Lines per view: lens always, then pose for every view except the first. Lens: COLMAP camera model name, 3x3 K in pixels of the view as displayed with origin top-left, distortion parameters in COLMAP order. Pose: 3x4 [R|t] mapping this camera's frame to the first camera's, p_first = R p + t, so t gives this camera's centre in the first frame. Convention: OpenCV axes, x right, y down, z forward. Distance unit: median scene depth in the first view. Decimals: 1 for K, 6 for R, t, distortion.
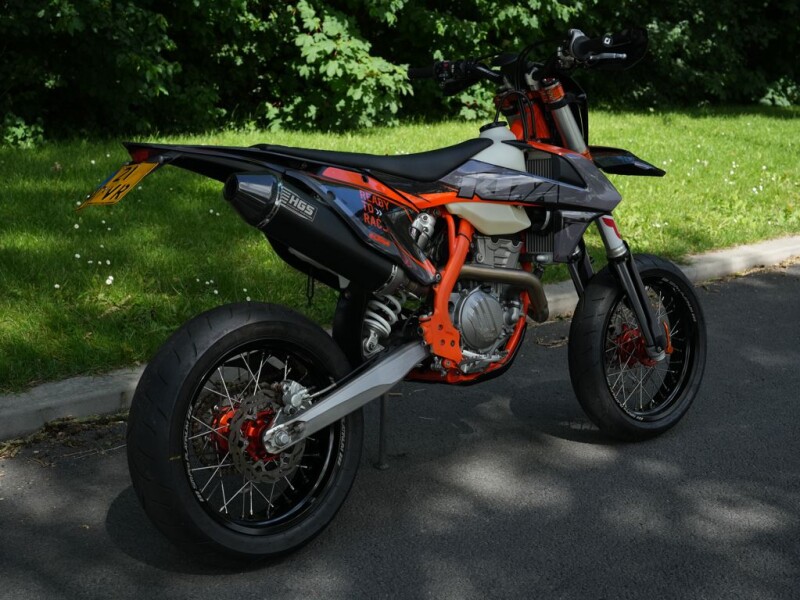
lens RADIAL K [[1159.6, 0, 400.0], [0, 1159.6, 300.0], [0, 0, 1]] dist [-0.128250, 0.010131]
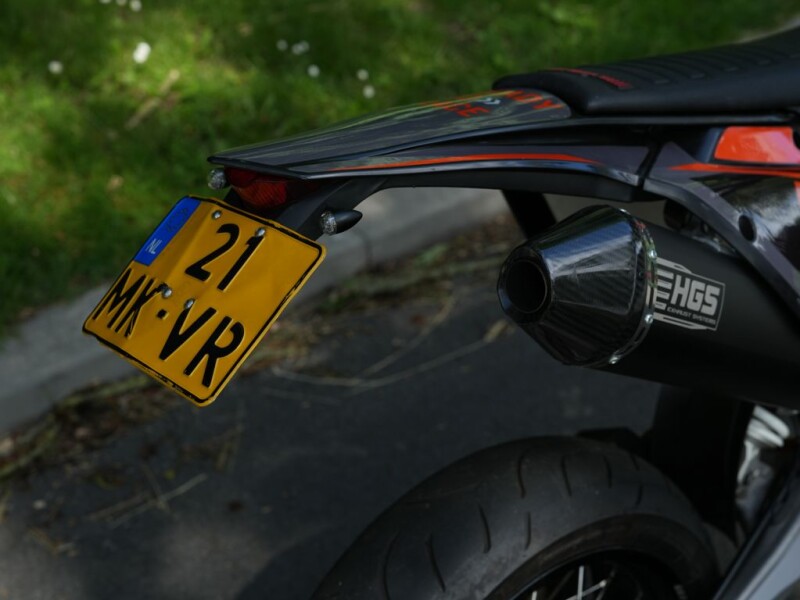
lens RADIAL K [[1193.7, 0, 400.0], [0, 1193.7, 300.0], [0, 0, 1]] dist [0.020031, 0.084610]
pose [[0.999437, 0.022263, -0.025117, -0.148132], [-0.012197, 0.938094, 0.346166, -0.184372], [0.031269, -0.345665, 0.937837, 0.557621]]
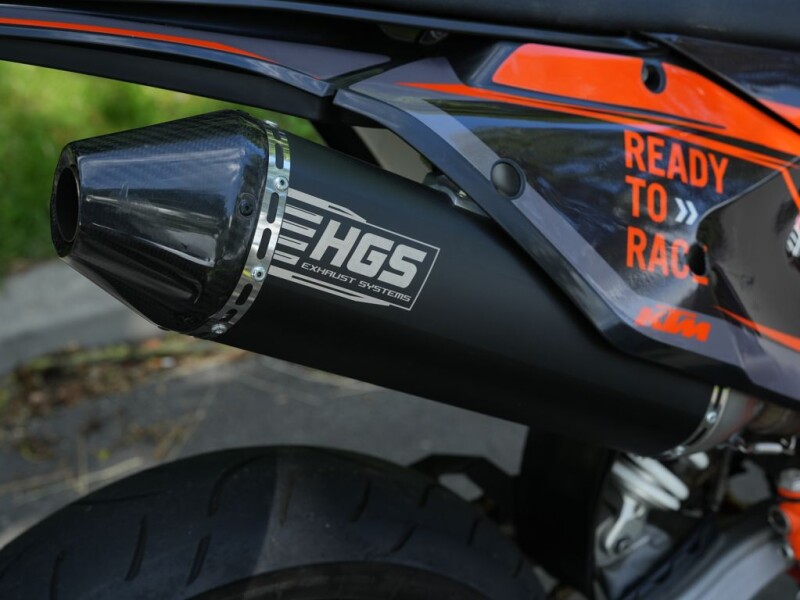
lens RADIAL K [[1214.1, 0, 398.3], [0, 1214.1, 290.1], [0, 0, 1]] dist [0.039470, 0.150439]
pose [[0.961708, 0.130219, -0.241165, -0.010673], [-0.046309, 0.944473, 0.325309, -0.142159], [0.270136, -0.301684, 0.914338, 0.655626]]
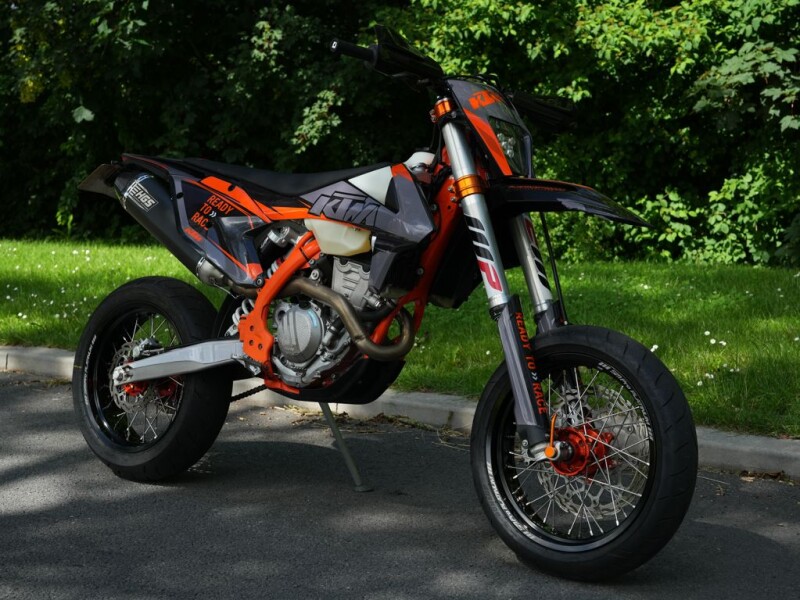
lens RADIAL K [[1193.7, 0, 400.0], [0, 1193.7, 300.0], [0, 0, 1]] dist [0.020031, 0.084610]
pose [[0.220469, 0.075395, -0.972476, 1.121315], [-0.218802, 0.975422, 0.026019, -0.059825], [0.950536, 0.207044, 0.231546, 0.859829]]
